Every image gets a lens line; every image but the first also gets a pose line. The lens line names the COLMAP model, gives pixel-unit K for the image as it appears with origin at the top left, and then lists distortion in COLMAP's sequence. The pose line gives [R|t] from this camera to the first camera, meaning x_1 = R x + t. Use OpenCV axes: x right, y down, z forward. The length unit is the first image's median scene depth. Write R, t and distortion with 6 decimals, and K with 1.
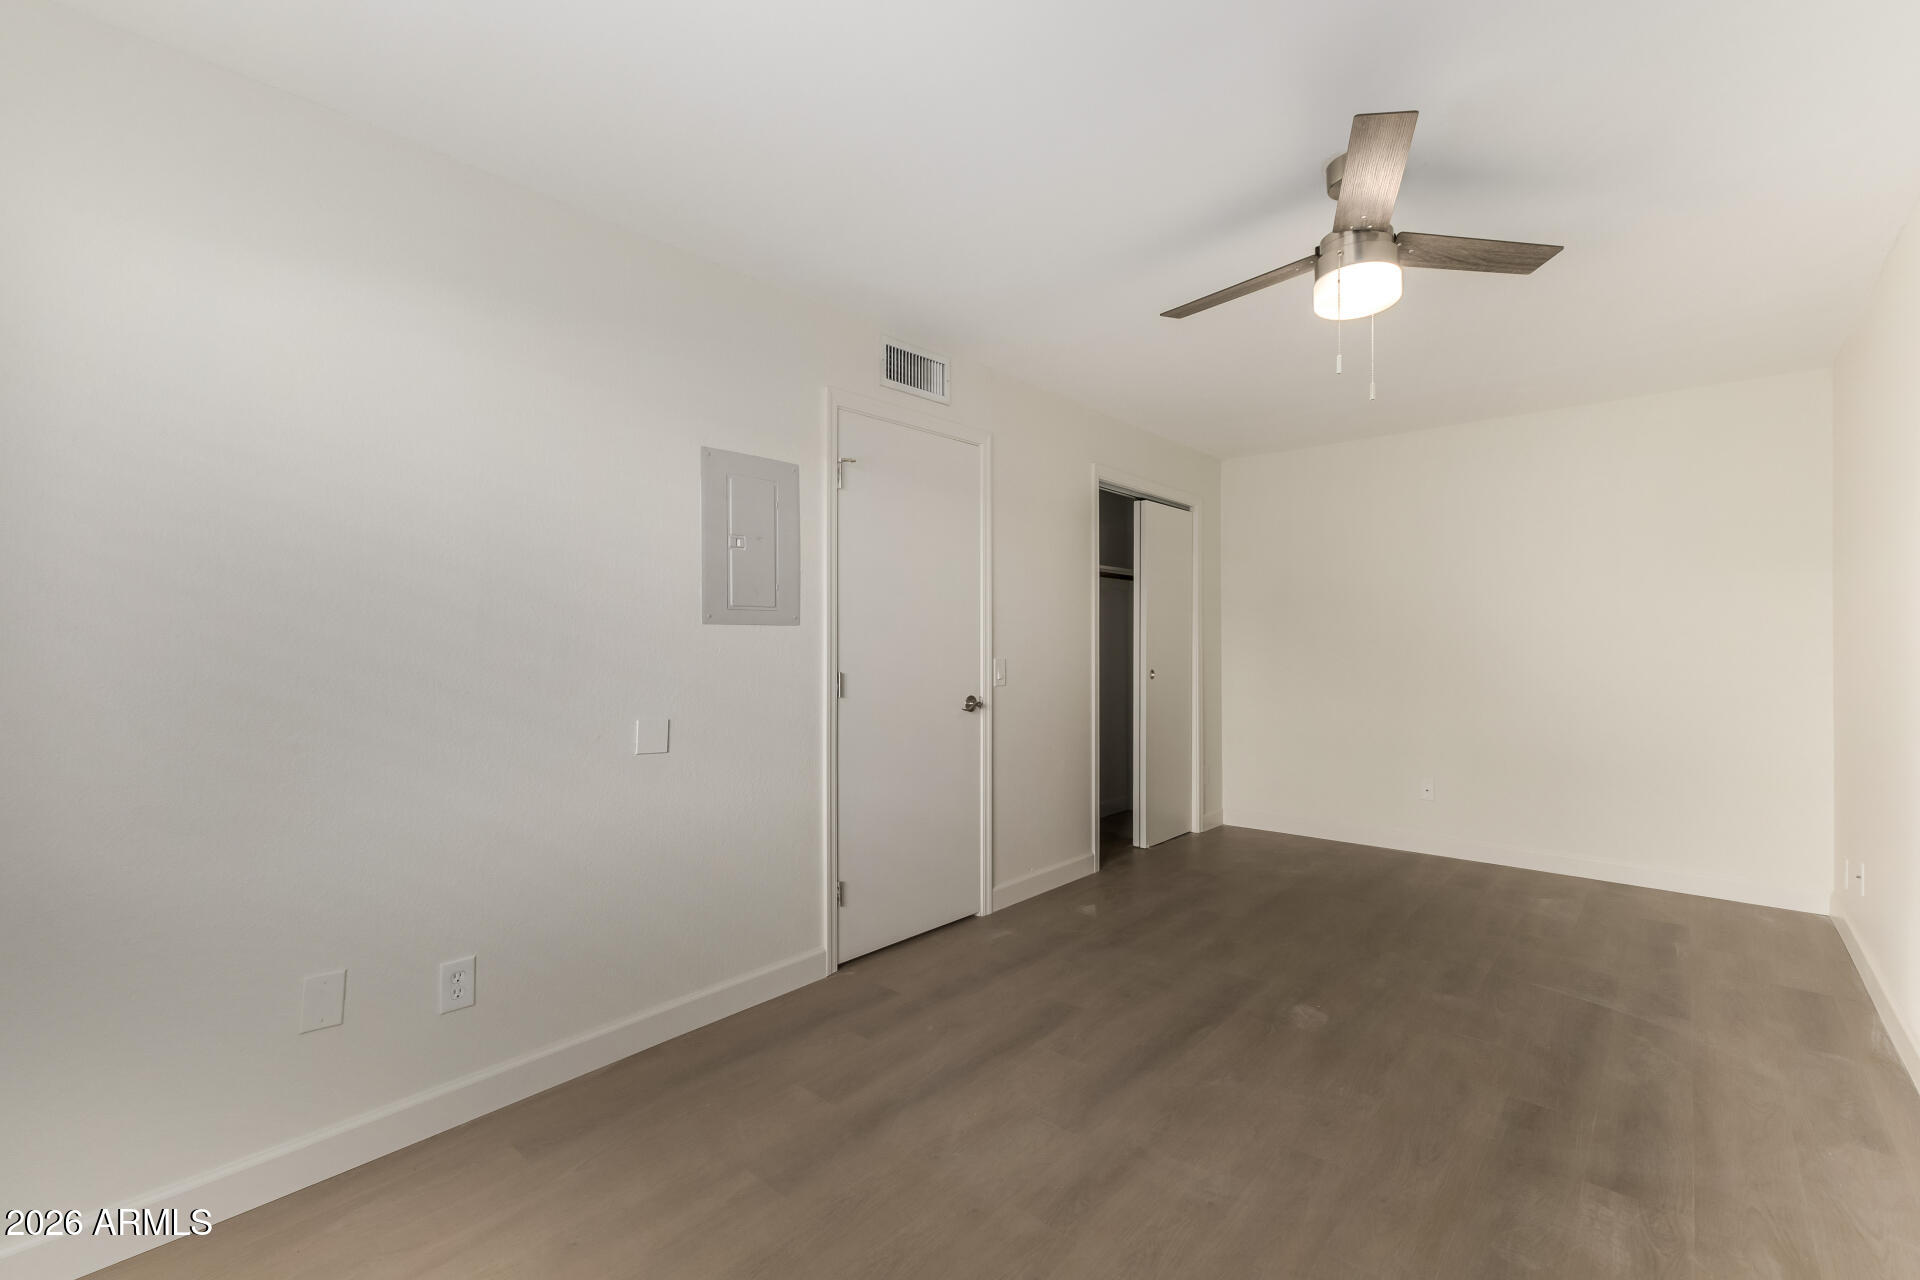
lens RADIAL K [[849.2, 0, 939.8], [0, 849.2, 641.3], [0, 0, 1]] dist [0.013231, -0.000372]
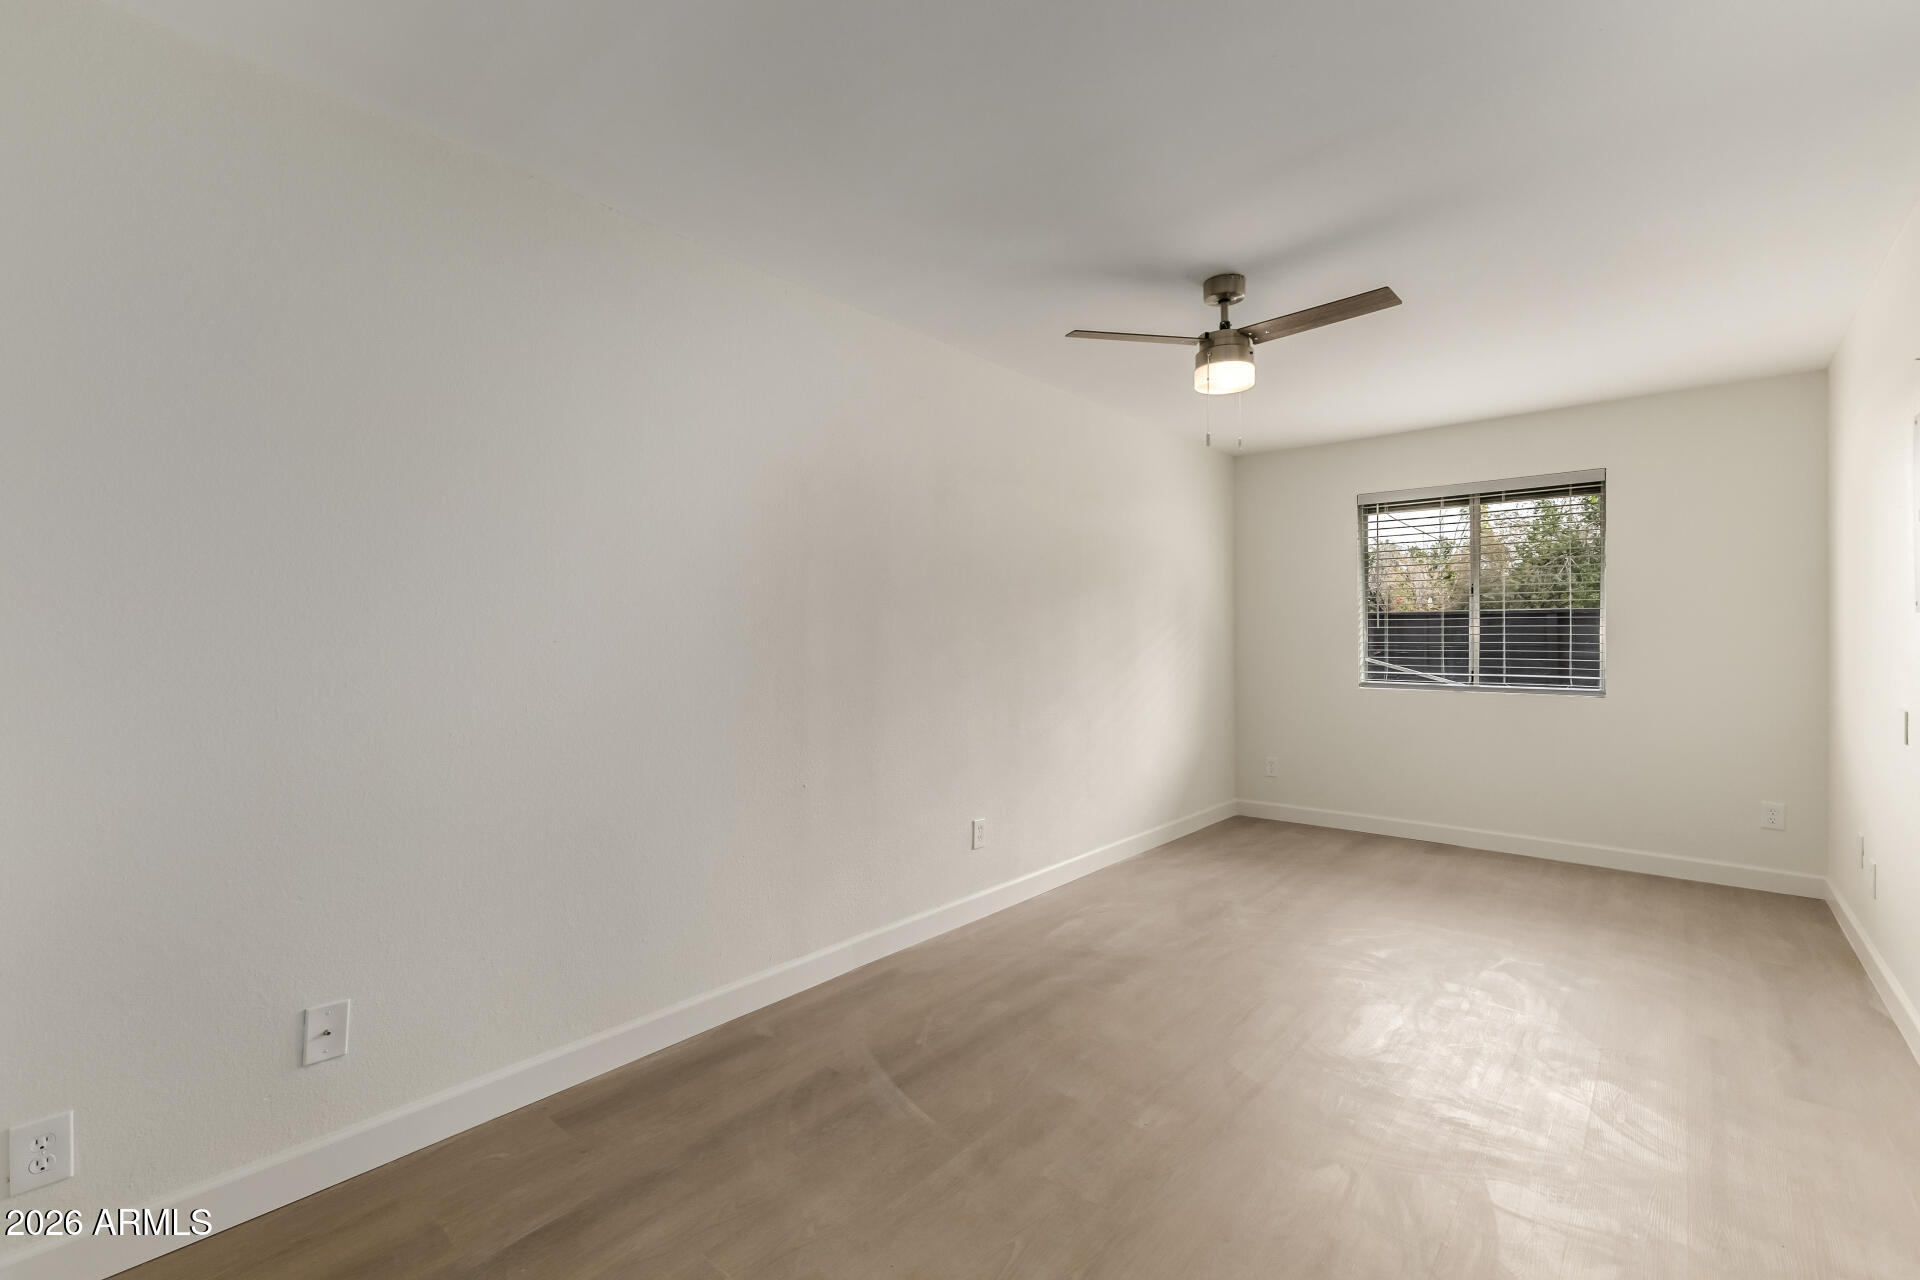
lens RADIAL K [[832.1, 0, 961.8], [0, 832.1, 631.0], [0, 0, 1]] dist [0.000323, 0.000127]
pose [[-0.999730, 0.007643, -0.021942, 0.657338], [0.007891, 0.999906, -0.011204, 0.003854], [0.021855, -0.011374, -0.999696, 1.633102]]
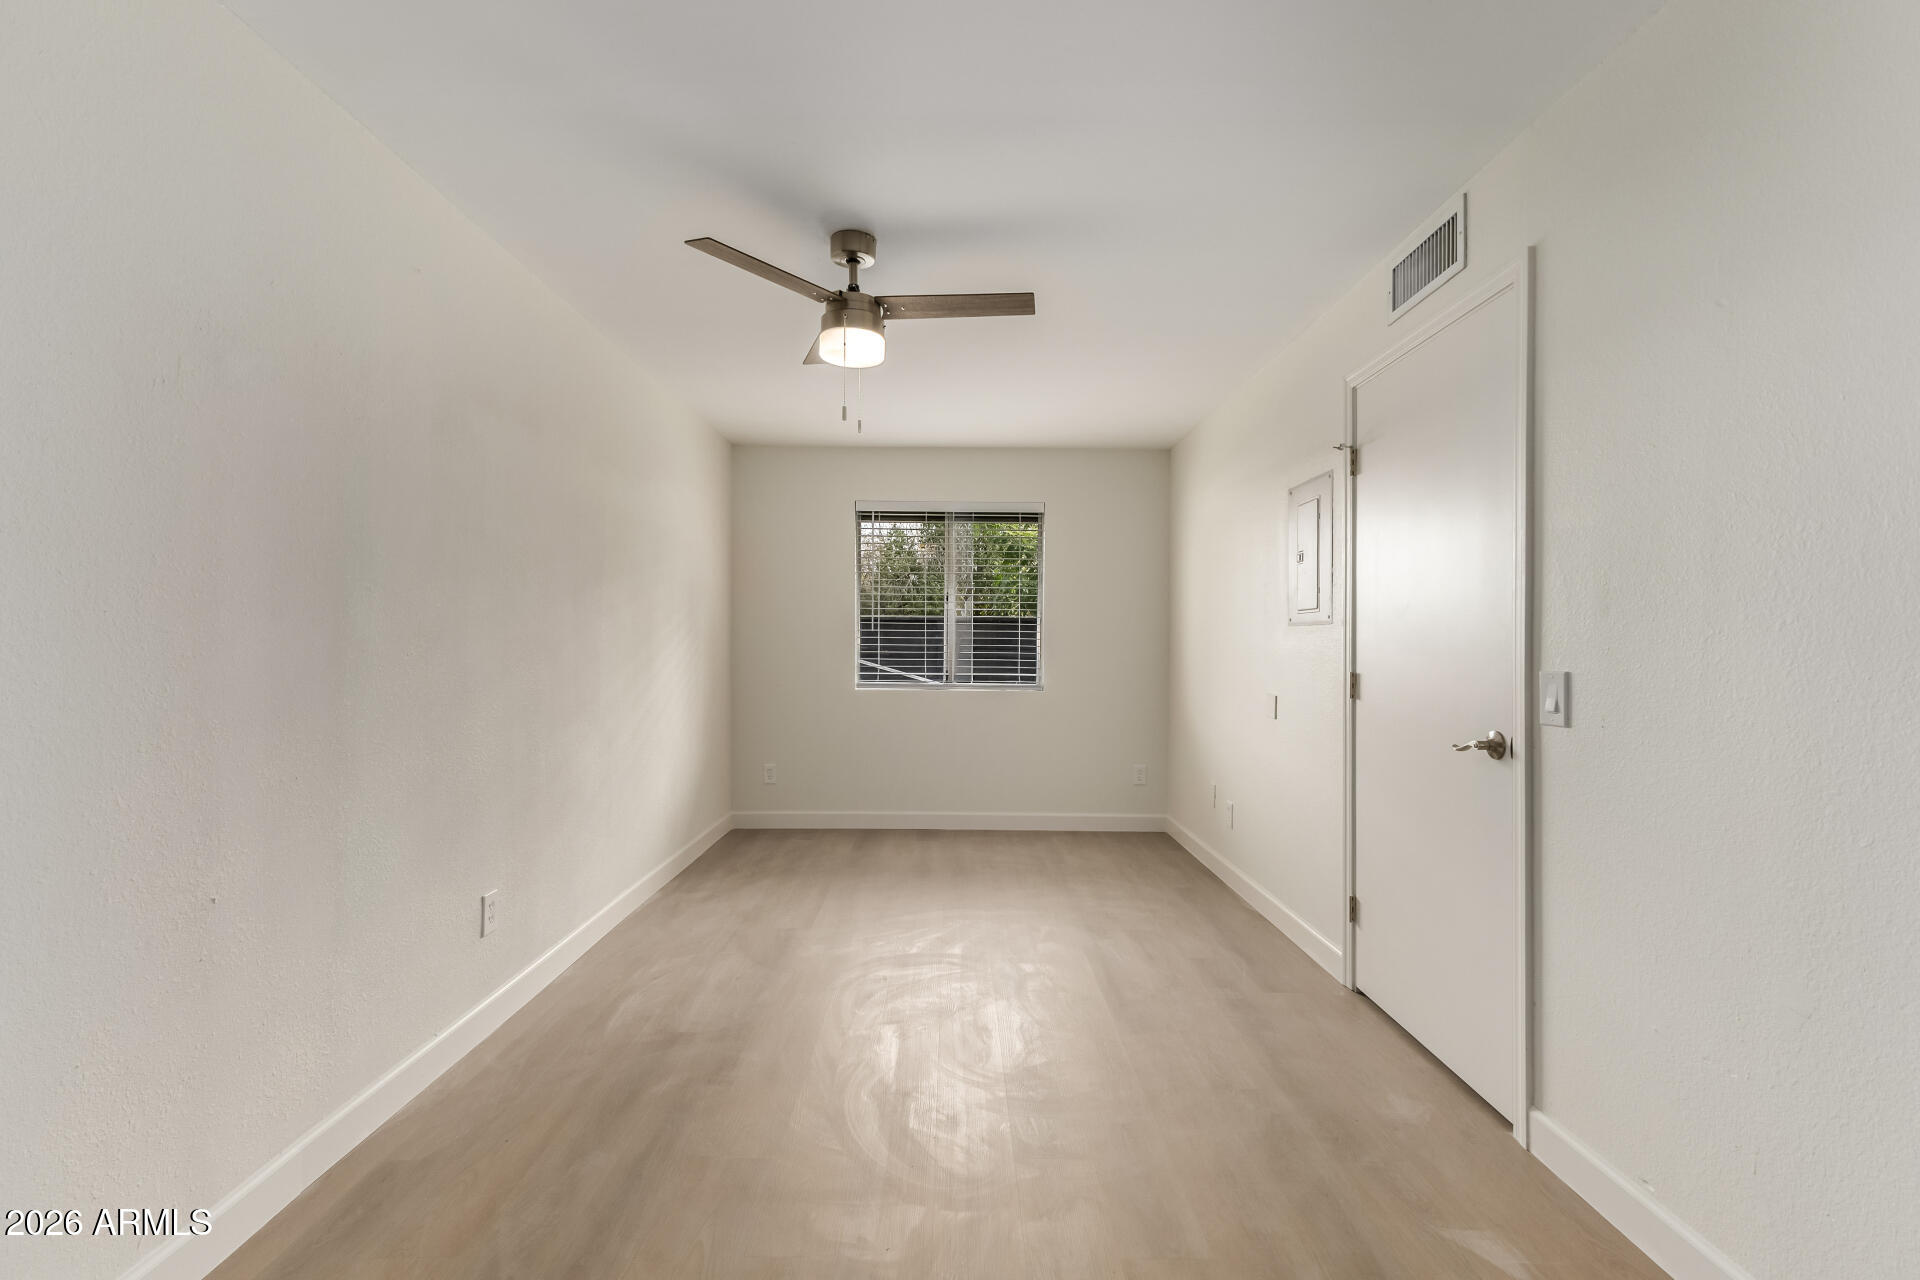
lens RADIAL K [[834.7, 0, 965.9], [0, 834.7, 640.0], [0, 0, 1]] dist [0.015824, -0.005941]
pose [[-0.738508, 0.001159, -0.674244, 0.821334], [-0.000061, 0.999998, 0.001787, 0.001475], [0.674245, 0.001360, -0.738506, 1.401585]]
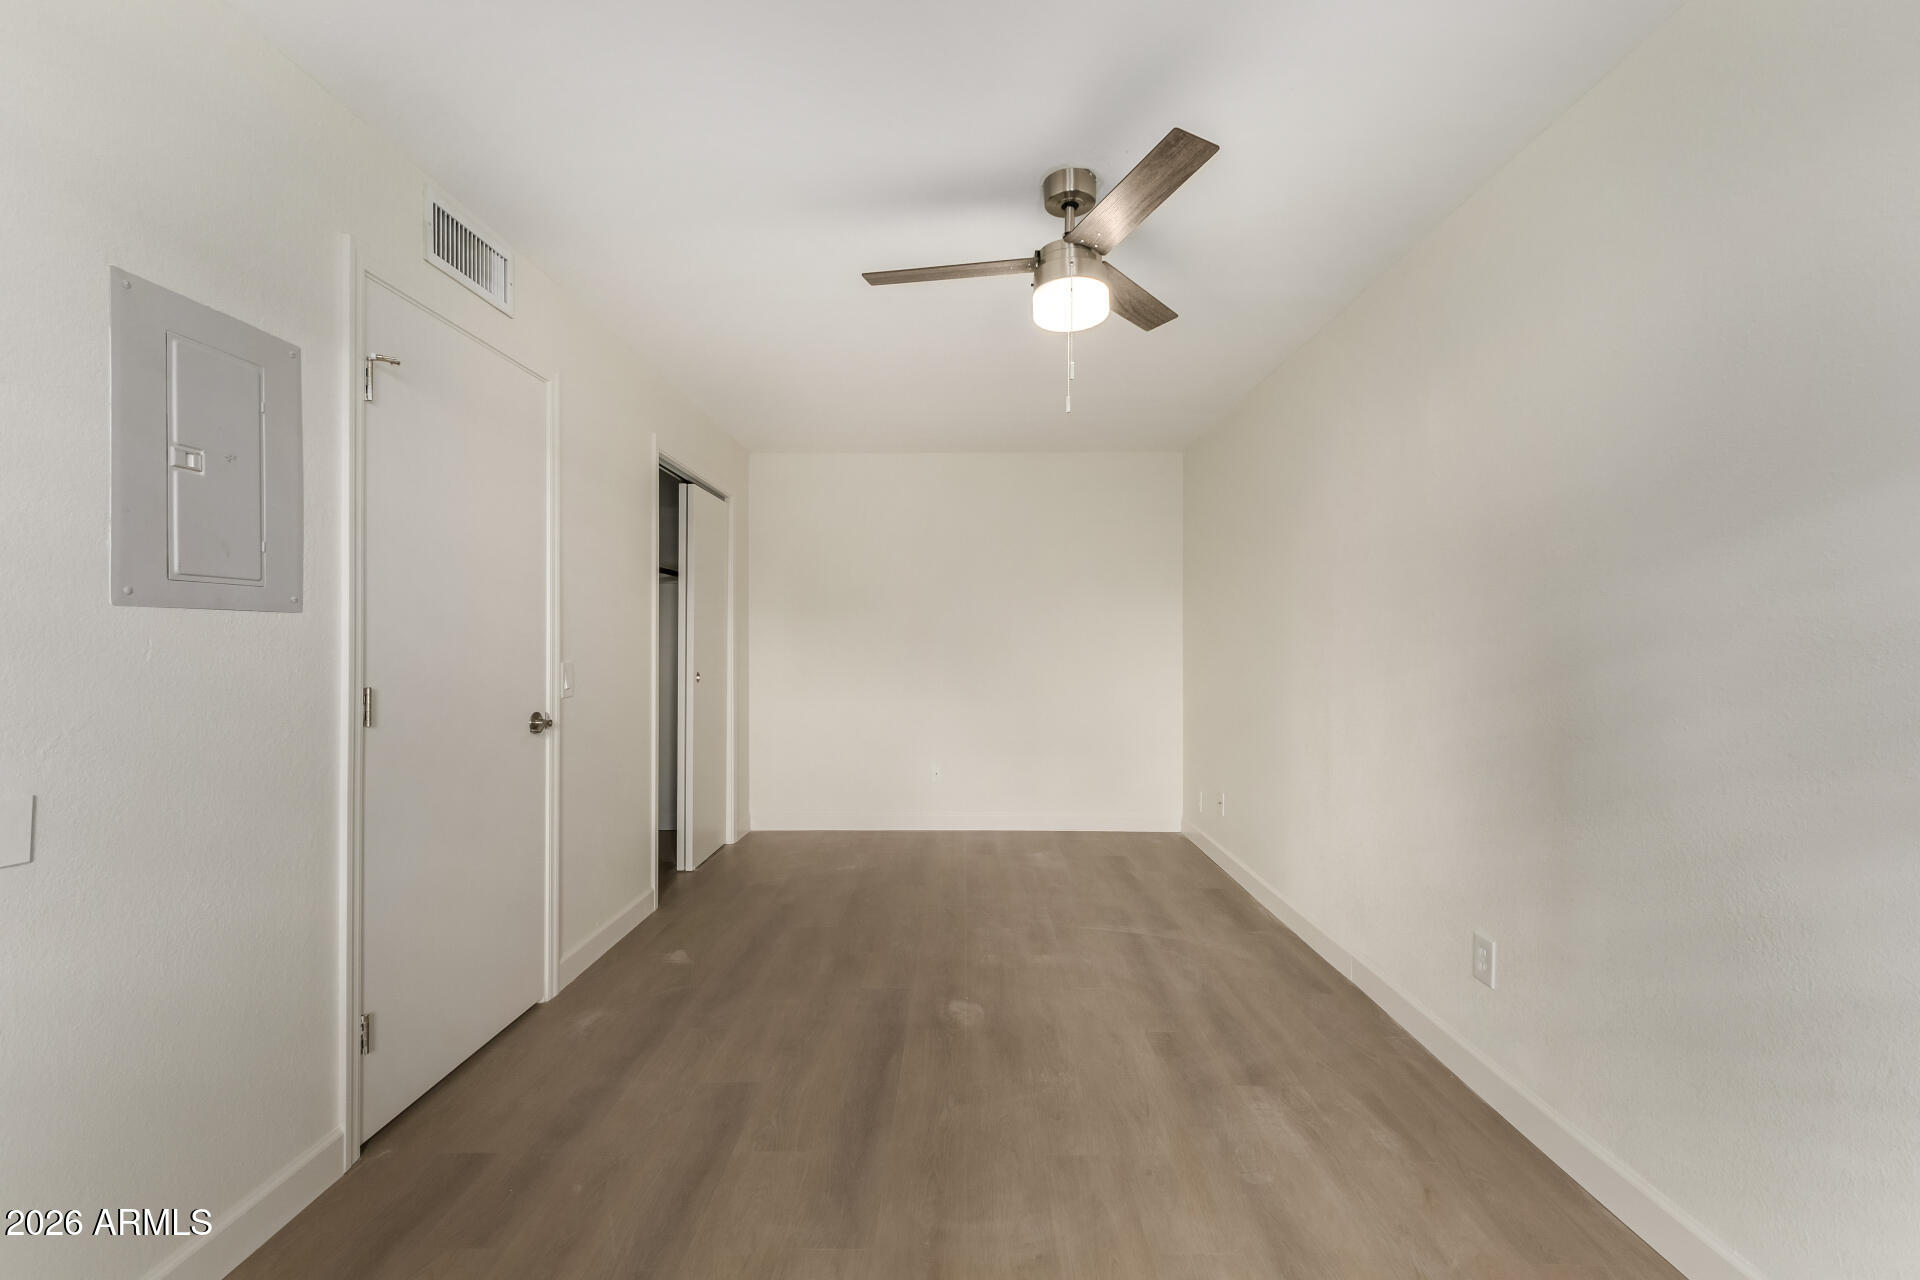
lens RADIAL K [[834.7, 0, 965.9], [0, 834.7, 640.0], [0, 0, 1]] dist [0.015824, -0.005941]
pose [[0.746502, 0.003578, 0.665374, -0.203877], [-0.003275, 0.999993, -0.001703, 0.000214], [-0.665376, -0.000907, 0.746508, 0.229486]]
